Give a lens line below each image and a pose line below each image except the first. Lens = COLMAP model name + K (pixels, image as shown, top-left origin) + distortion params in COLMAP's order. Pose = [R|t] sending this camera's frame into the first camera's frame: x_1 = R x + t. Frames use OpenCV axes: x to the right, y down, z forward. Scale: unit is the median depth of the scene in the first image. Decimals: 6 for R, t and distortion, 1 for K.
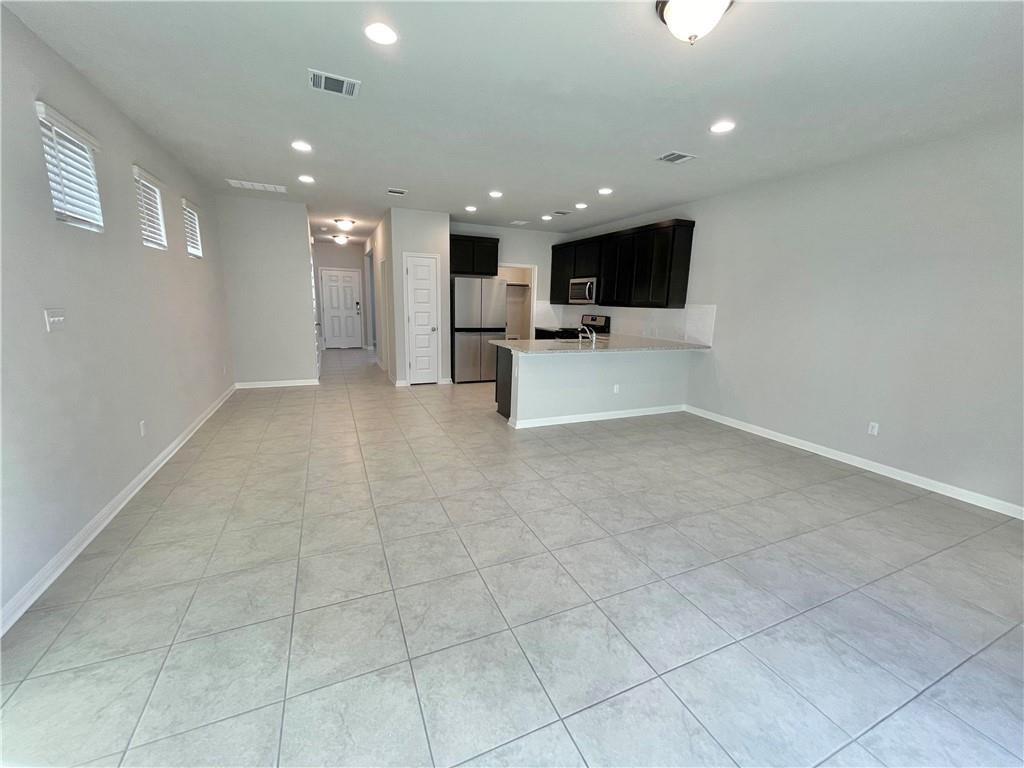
lens RADIAL K [[414.7, 0, 511.3], [0, 414.7, 379.1], [0, 0, 1]] dist [-0.000356, 0.000383]
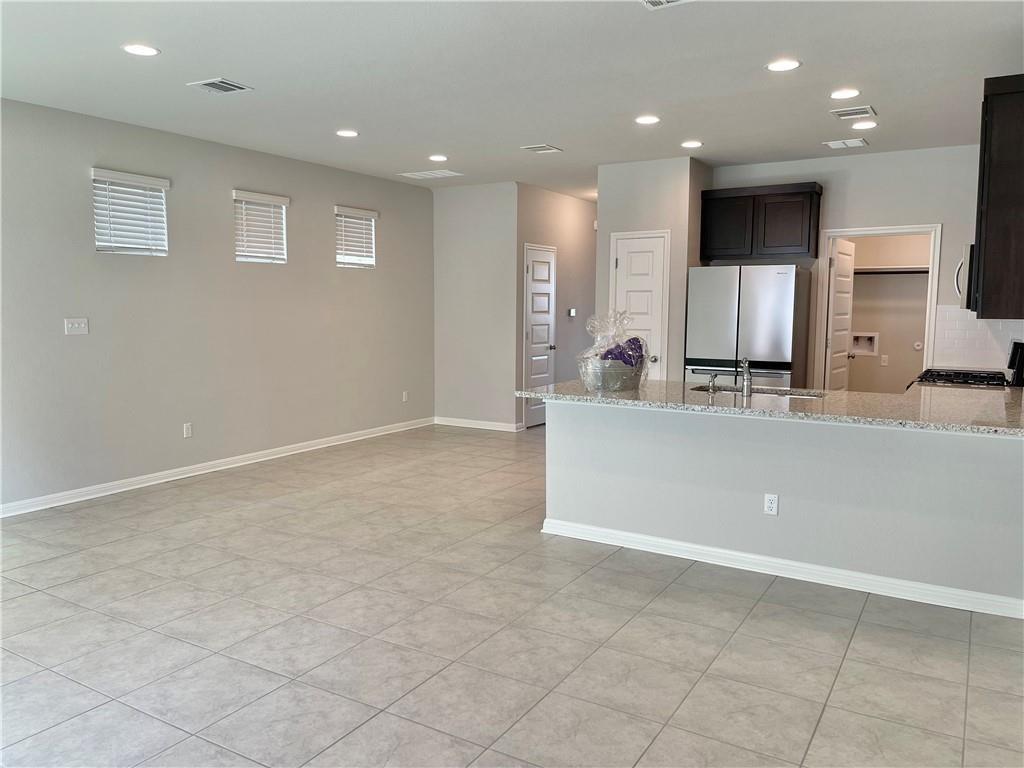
lens RADIAL K [[773.7, 0, 511.3], [0, 773.7, 386.0], [0, 0, 1]] dist [0.030975, -0.005947]
pose [[0.577920, 0.064790, -0.813518, 1.198034], [-0.142593, 0.989526, -0.022489, -0.067322], [0.803540, 0.128999, 0.581105, 0.474958]]
